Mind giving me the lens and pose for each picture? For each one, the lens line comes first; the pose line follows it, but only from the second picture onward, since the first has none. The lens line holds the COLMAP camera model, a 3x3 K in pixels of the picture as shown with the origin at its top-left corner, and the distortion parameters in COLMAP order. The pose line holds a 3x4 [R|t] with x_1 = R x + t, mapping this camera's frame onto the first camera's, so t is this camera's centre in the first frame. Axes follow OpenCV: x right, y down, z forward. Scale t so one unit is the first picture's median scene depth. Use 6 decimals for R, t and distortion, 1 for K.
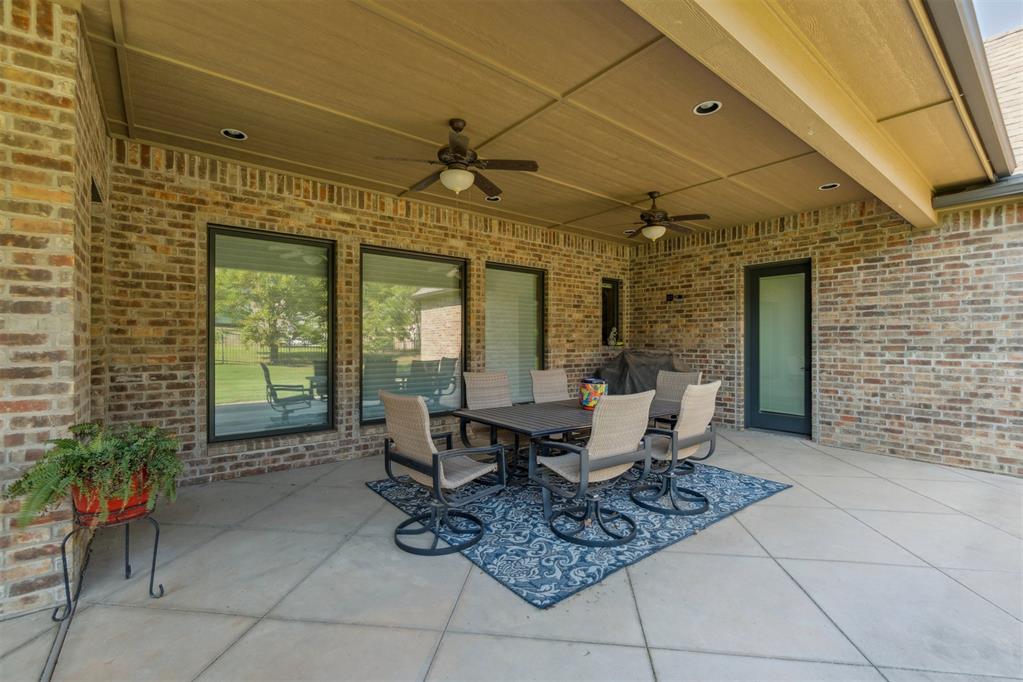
lens RADIAL K [[441.4, 0, 512.9], [0, 441.4, 344.0], [0, 0, 1]] dist [0.002692, 0.000841]
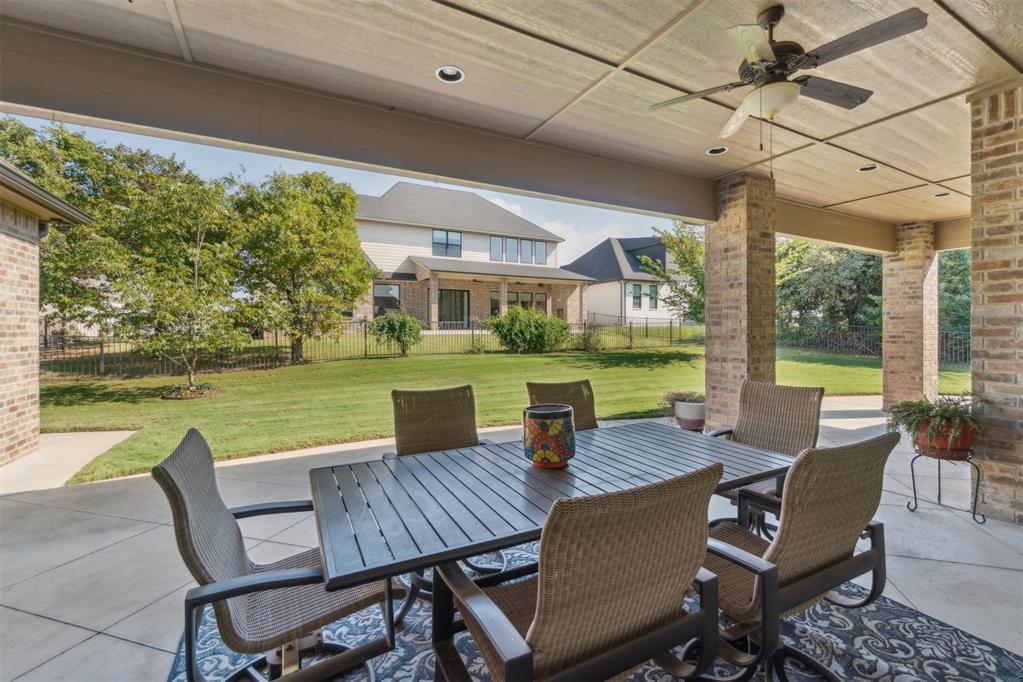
lens RADIAL K [[441.4, 0, 511.1], [0, 441.4, 332.9], [0, 0, 1]] dist [0.002692, 0.000841]
pose [[-0.983734, 0.002065, 0.179619, 0.318458], [0.004844, 0.999875, 0.015030, -0.013922], [-0.179566, 0.015656, -0.983621, 1.012665]]
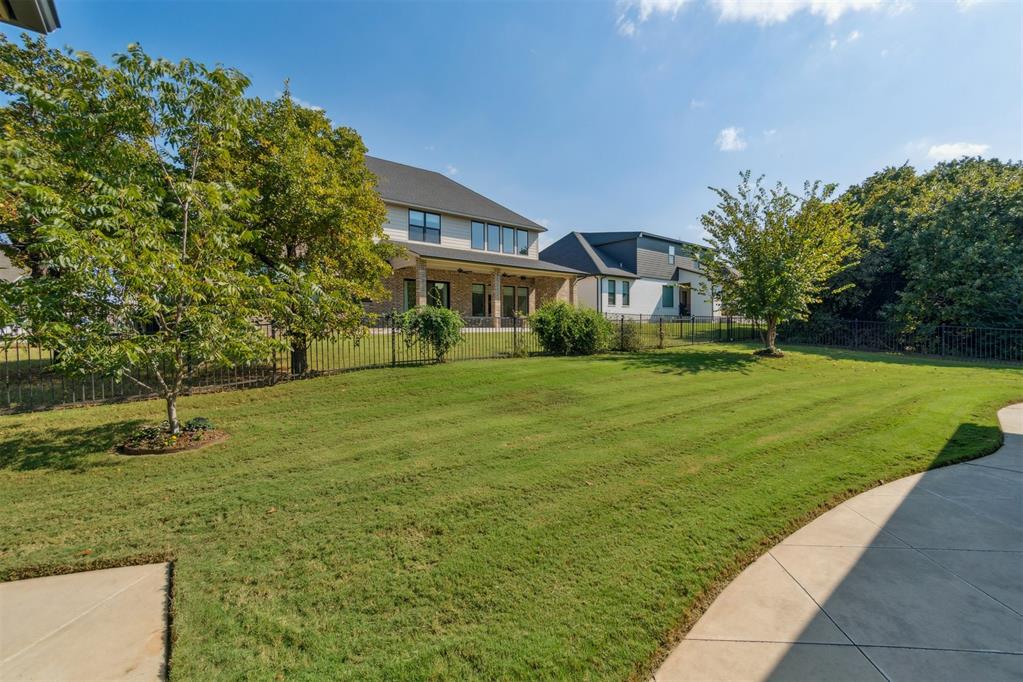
lens RADIAL K [[441.4, 0, 512.5], [0, 441.4, 334.3], [0, 0, 1]] dist [0.002692, 0.000841]
pose [[-0.999932, 0.005446, -0.010291, 0.489127], [0.005203, 0.999710, 0.023506, -0.013138], [0.010416, 0.023451, -0.999671, 0.908549]]
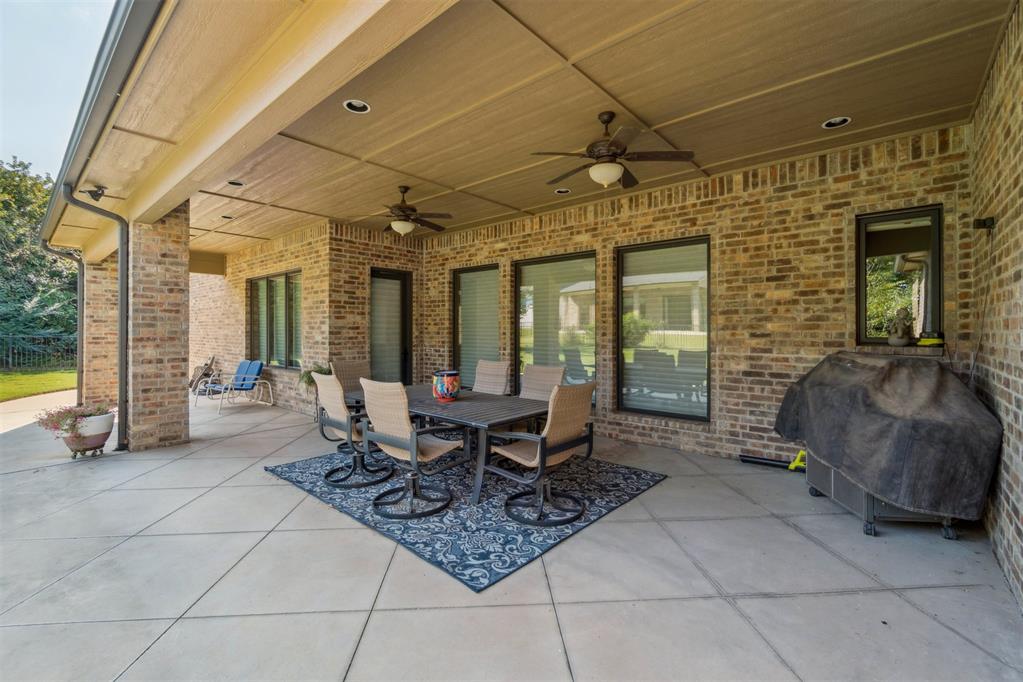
lens RADIAL K [[441.4, 0, 515.2], [0, 441.4, 331.4], [0, 0, 1]] dist [0.002692, 0.000841]
pose [[0.178711, 0.003234, -0.983896, 0.908112], [-0.008488, 0.999962, 0.001745, -0.013653], [0.983865, 0.008039, 0.178732, 0.711330]]
